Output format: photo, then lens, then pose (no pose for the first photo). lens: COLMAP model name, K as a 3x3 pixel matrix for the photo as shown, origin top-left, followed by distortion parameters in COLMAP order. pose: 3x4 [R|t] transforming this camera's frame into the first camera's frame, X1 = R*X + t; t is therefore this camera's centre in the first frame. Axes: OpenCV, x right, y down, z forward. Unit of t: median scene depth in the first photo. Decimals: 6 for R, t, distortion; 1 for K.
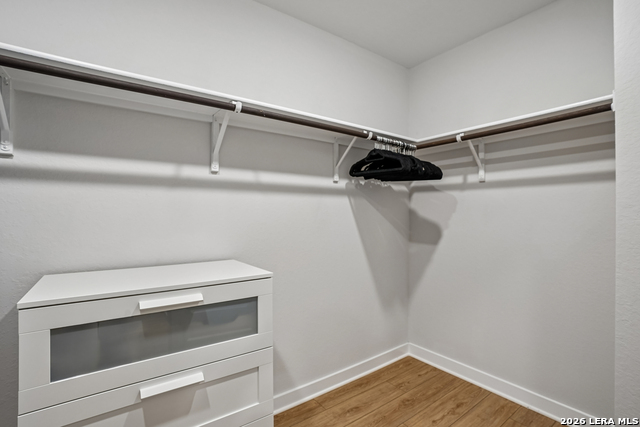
lens RADIAL K [[305.4, 0, 326.4], [0, 305.4, 215.1], [0, 0, 1]] dist [-0.035842, 0.006849]
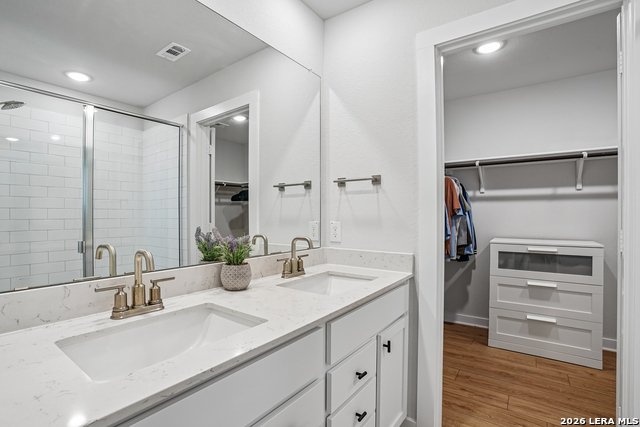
lens RADIAL K [[305.4, 0, 320.6], [0, 305.4, 216.5], [0, 0, 1]] dist [-0.035842, 0.006849]
pose [[0.307867, -0.009359, -0.951383, 0.874649], [0.005261, 0.999953, -0.008135, 0.021027], [0.951415, -0.002501, 0.307902, -1.014278]]
